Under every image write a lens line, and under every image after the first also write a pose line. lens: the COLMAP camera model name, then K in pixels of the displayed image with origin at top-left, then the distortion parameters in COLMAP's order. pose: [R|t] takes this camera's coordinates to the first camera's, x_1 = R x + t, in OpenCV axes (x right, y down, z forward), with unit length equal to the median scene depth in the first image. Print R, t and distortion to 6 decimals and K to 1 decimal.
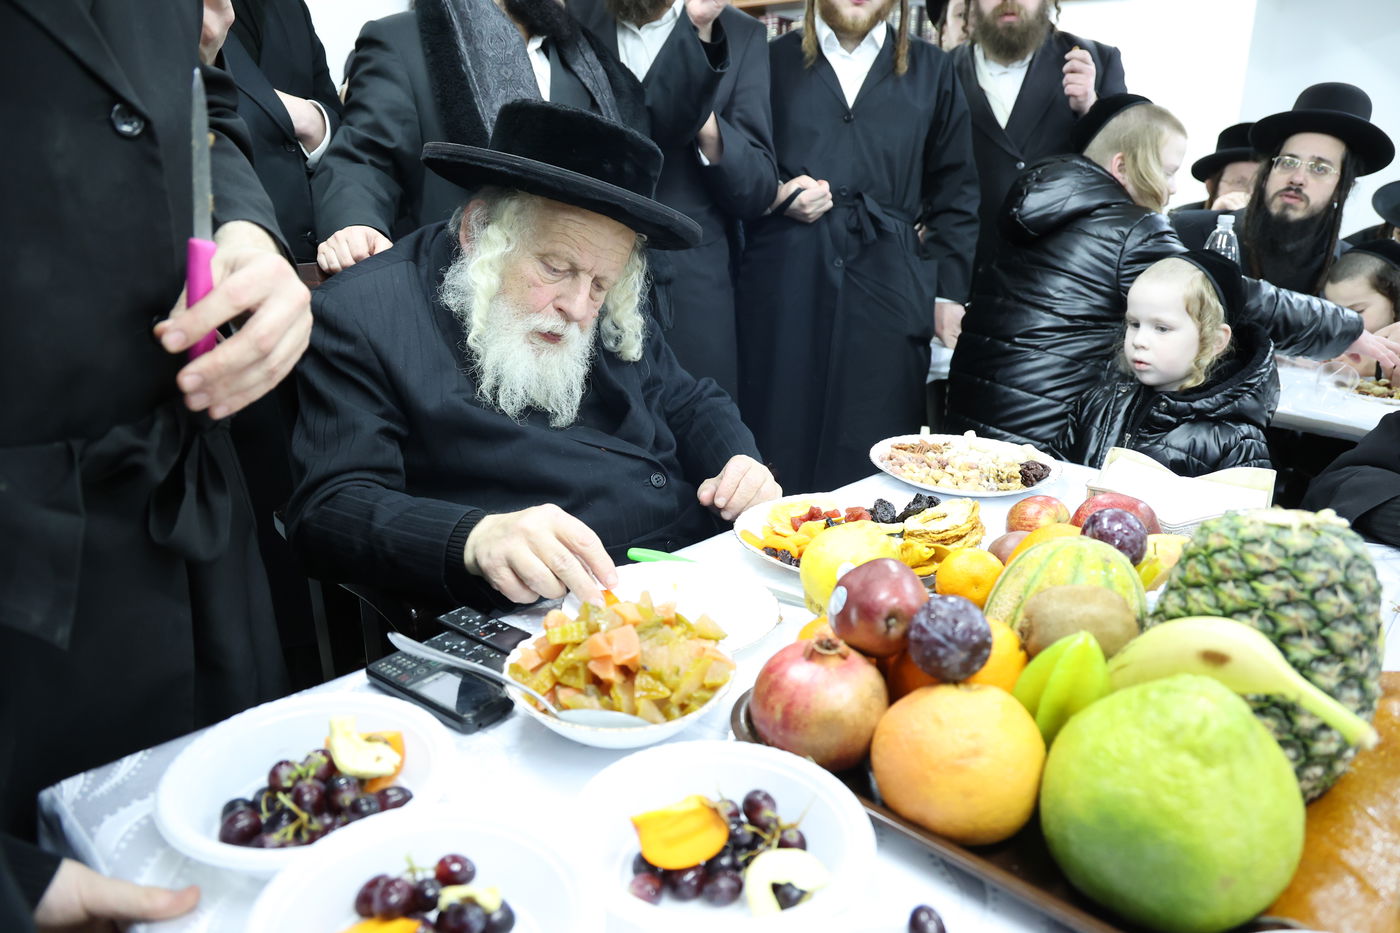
lens RADIAL K [[956.1, 0, 700.0], [0, 956.1, 466.5], [0, 0, 1]] dist [-0.103154, 0.072023]
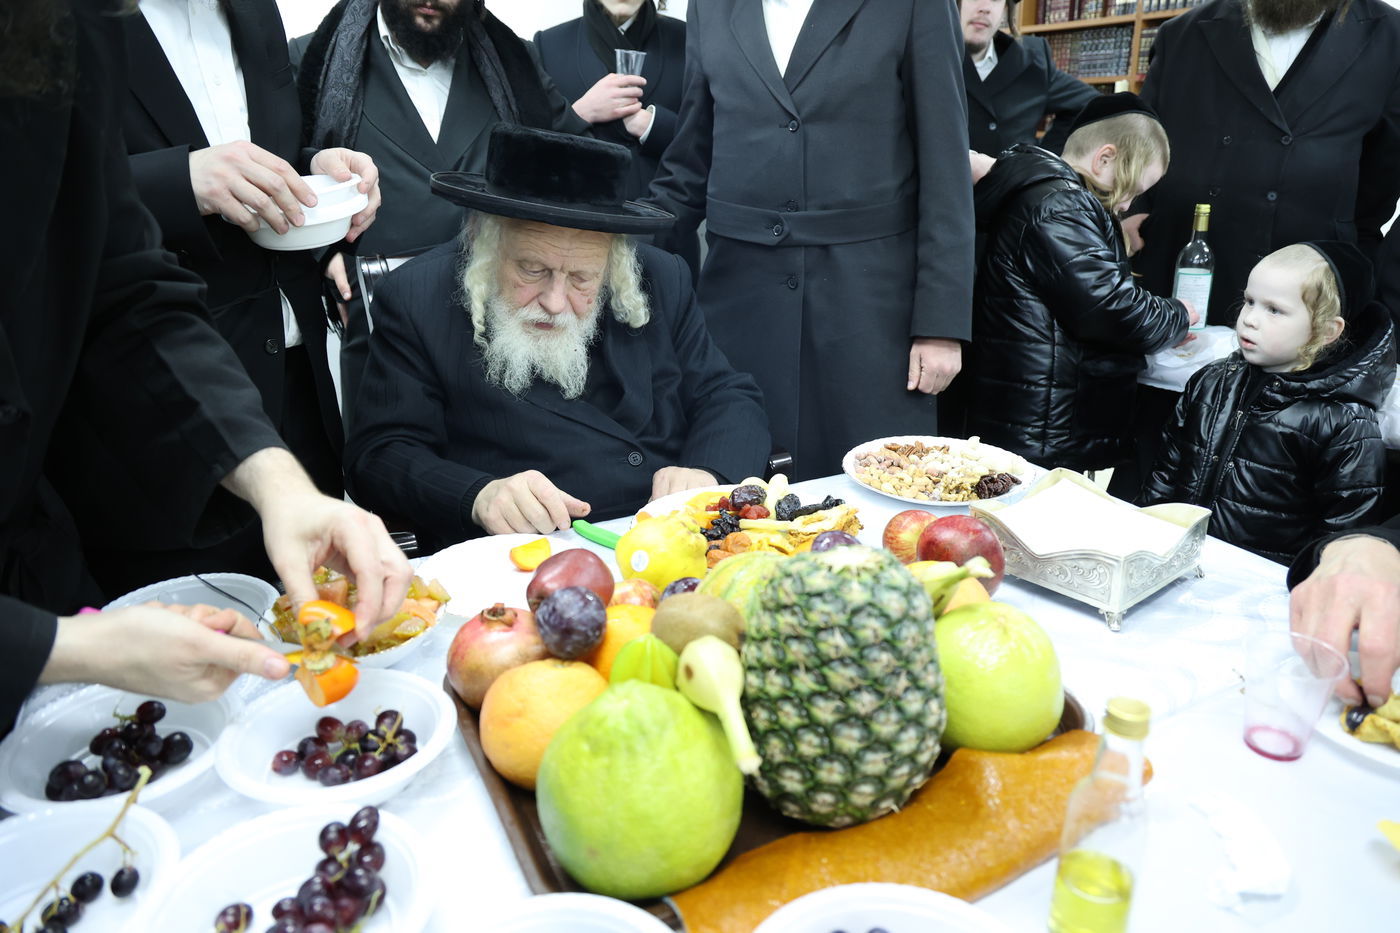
lens RADIAL K [[956.1, 0, 700.0], [0, 956.1, 466.5], [0, 0, 1]] dist [-0.103154, 0.072023]
pose [[0.935125, 0.092926, -0.341916, 0.834900], [-0.078170, 0.995325, 0.056720, -0.095631], [0.345588, -0.026313, 0.938017, -0.057099]]
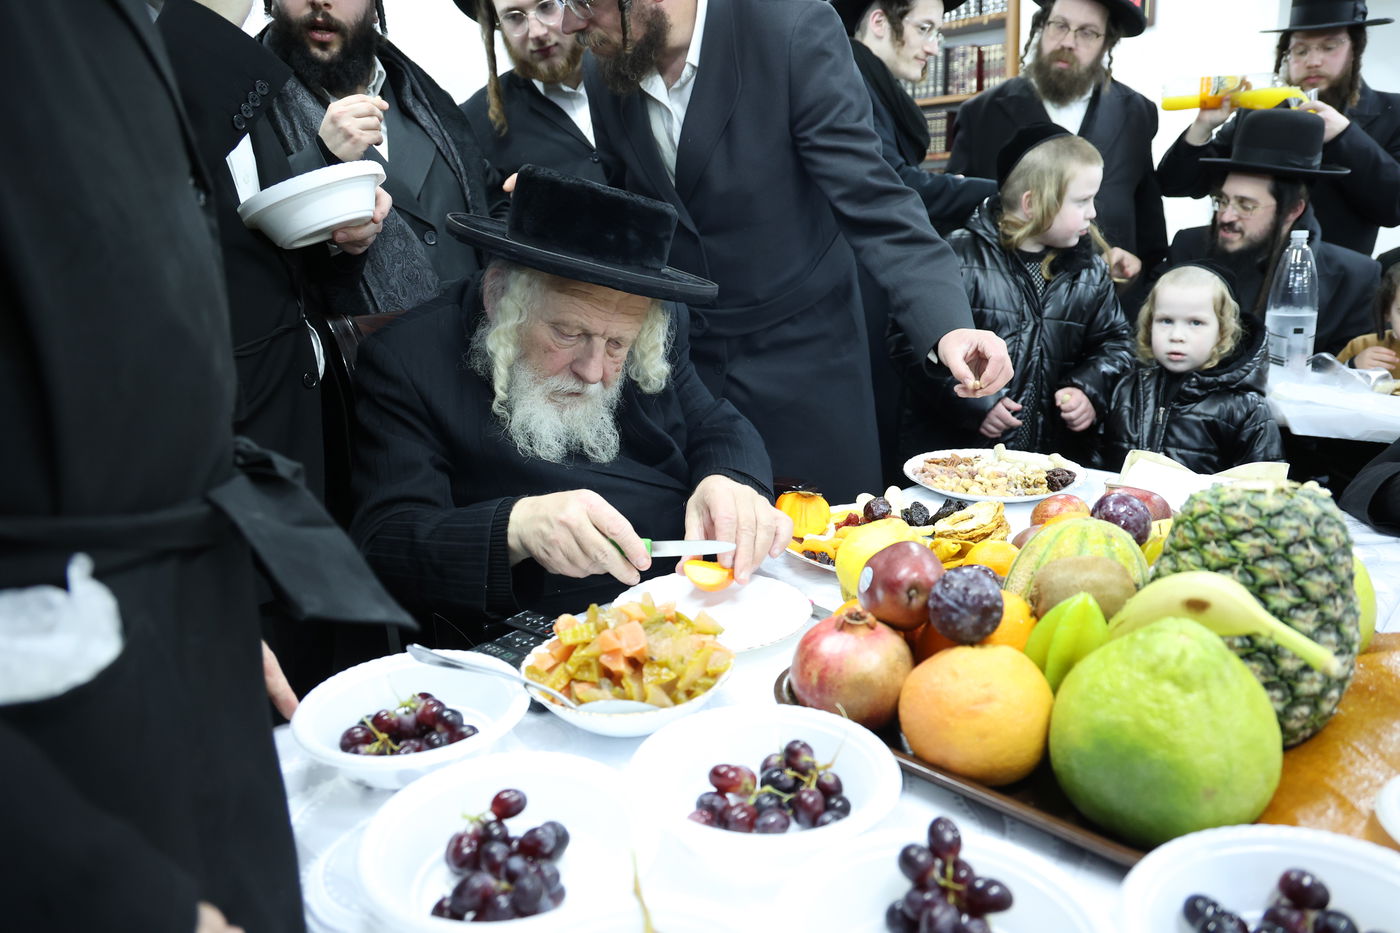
lens RADIAL K [[963.4, 0, 700.0], [0, 963.4, 466.5], [0, 0, 1]] dist [-0.103965, 0.067203]
pose [[0.997866, -0.040906, -0.050902, 0.015526], [0.038279, 0.997936, -0.051568, 0.065747], [0.052906, 0.049509, 0.997371, -0.156545]]
